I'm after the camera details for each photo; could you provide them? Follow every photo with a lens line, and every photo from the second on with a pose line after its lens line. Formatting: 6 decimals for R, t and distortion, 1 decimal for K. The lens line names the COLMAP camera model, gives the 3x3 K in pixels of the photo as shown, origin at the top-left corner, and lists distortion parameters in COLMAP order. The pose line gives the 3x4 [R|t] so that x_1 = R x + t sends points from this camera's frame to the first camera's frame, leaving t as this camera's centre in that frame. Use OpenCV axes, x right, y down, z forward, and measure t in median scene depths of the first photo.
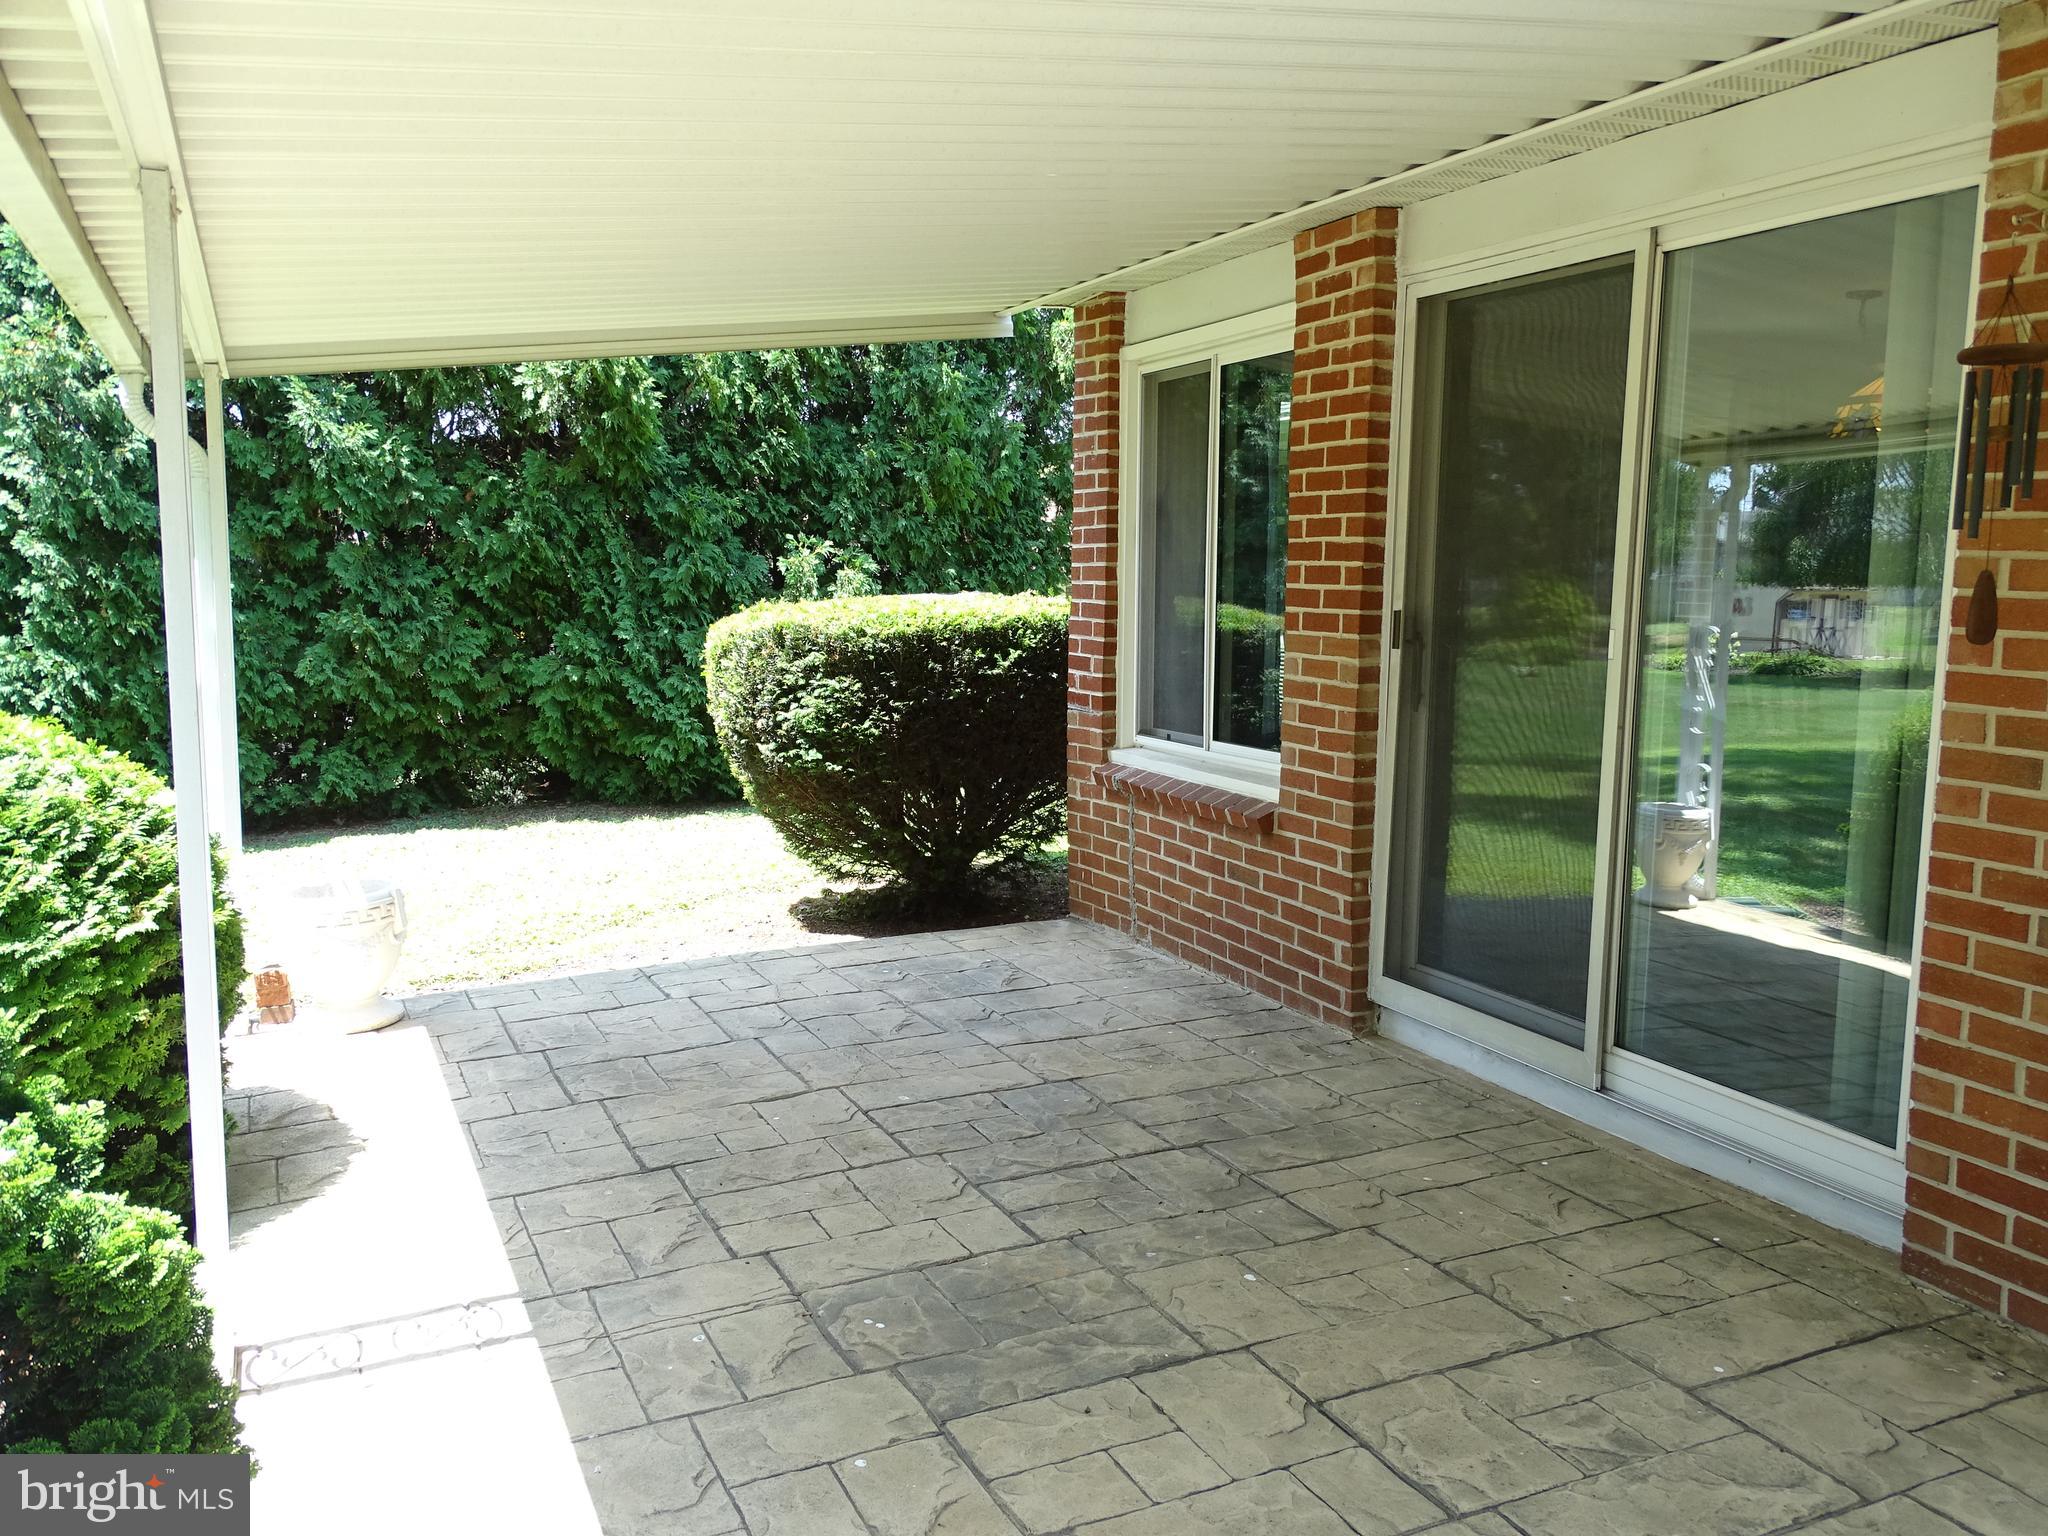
lens RADIAL K [[1690.9, 0, 1024.0], [0, 1690.9, 768.0], [0, 0, 1]] dist [0.033108, 0.000039]
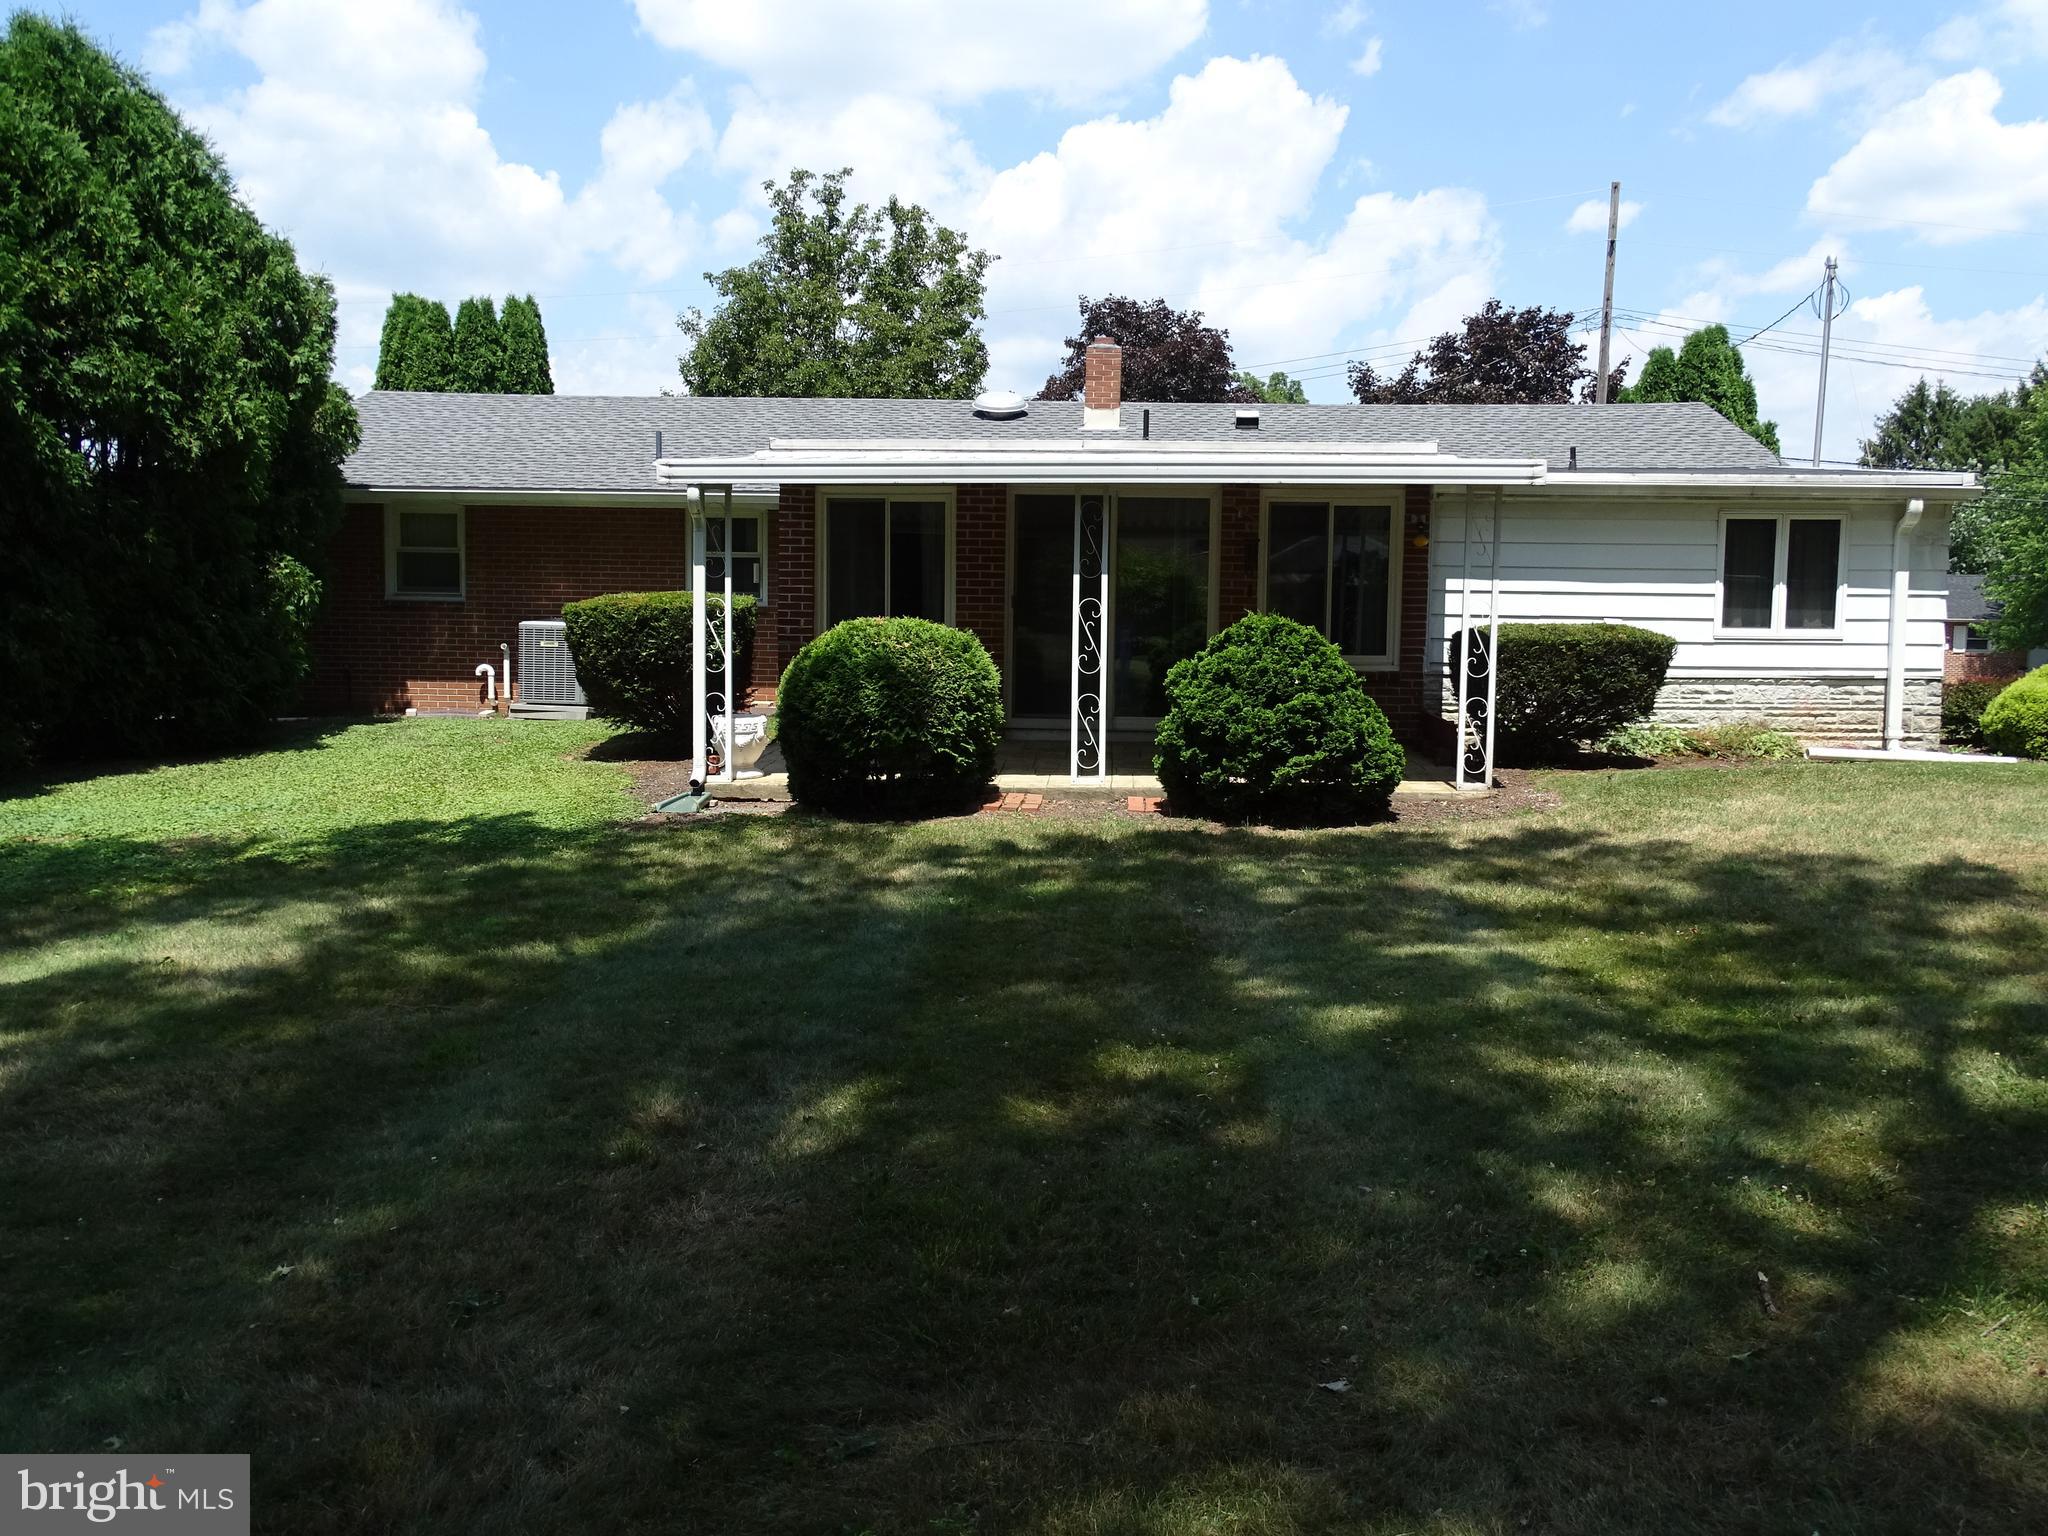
lens RADIAL K [[1690.9, 0, 1024.0], [0, 1690.9, 768.0], [0, 0, 1]] dist [0.033108, 0.000039]
pose [[0.468348, -0.080711, 0.879850, -1.976853], [0.096644, 0.994523, 0.039786, 0.076856], [-0.878243, 0.066399, 0.473583, -0.345370]]
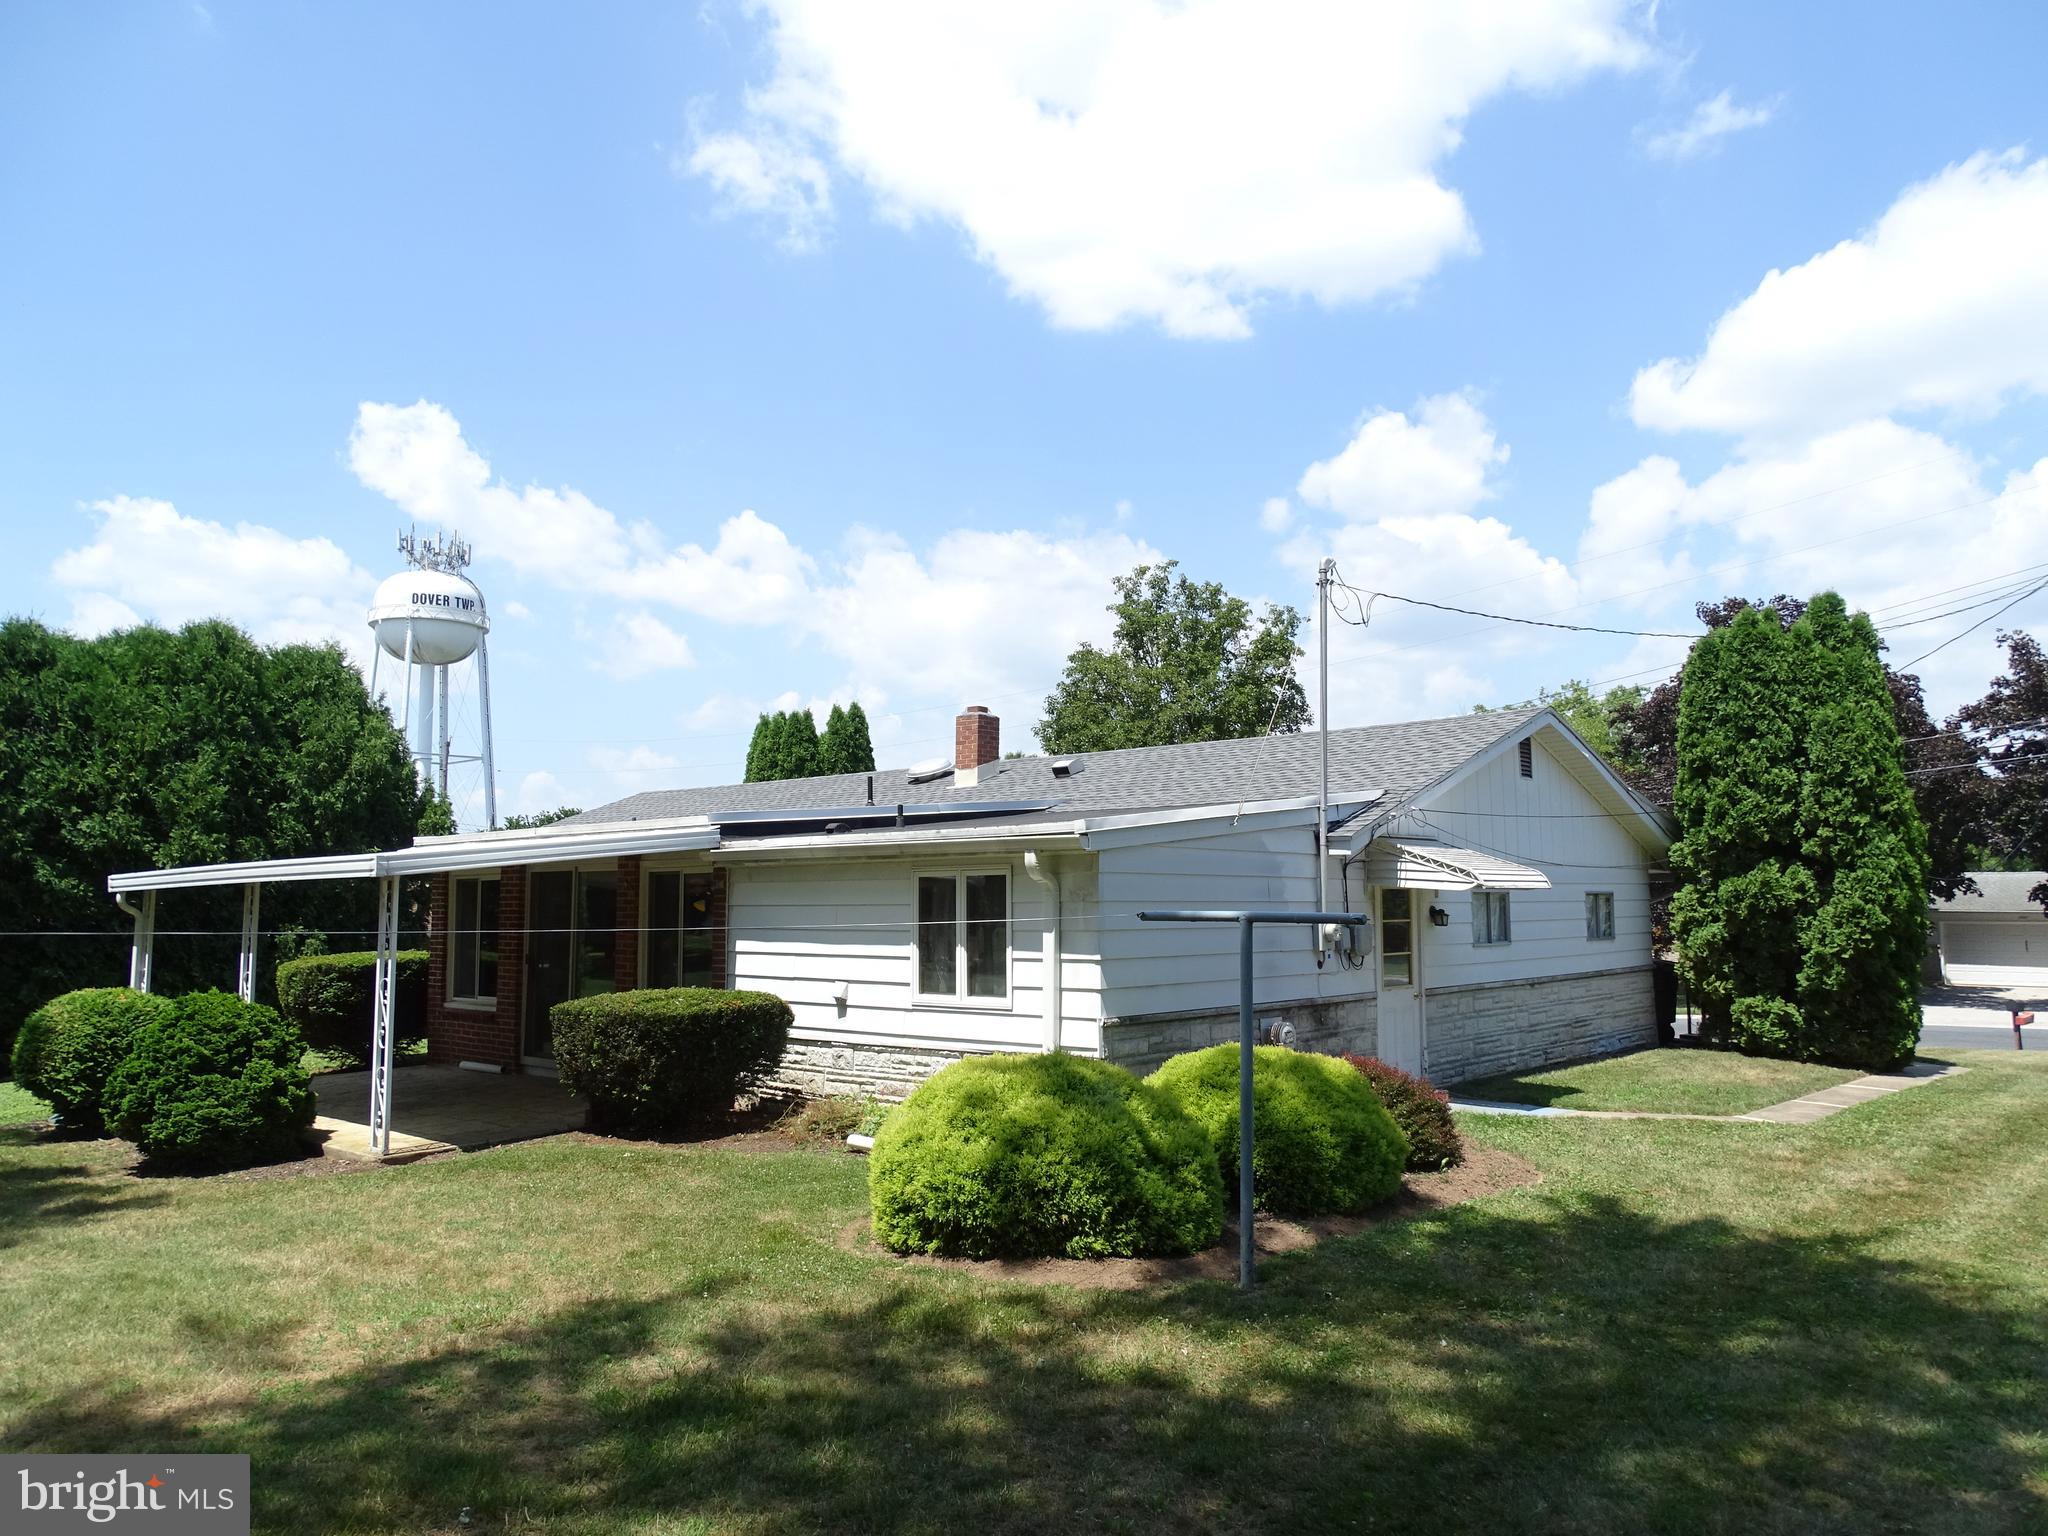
lens RADIAL K [[1453.0, 0, 1032.5], [0, 1453.0, 764.7], [0, 0, 1]] dist [-0.007321, 0.003724]
pose [[0.909172, 0.027195, 0.415533, -0.083830], [0.063329, 0.977229, -0.202517, 0.171337], [-0.411578, 0.210438, 0.886746, -1.874722]]
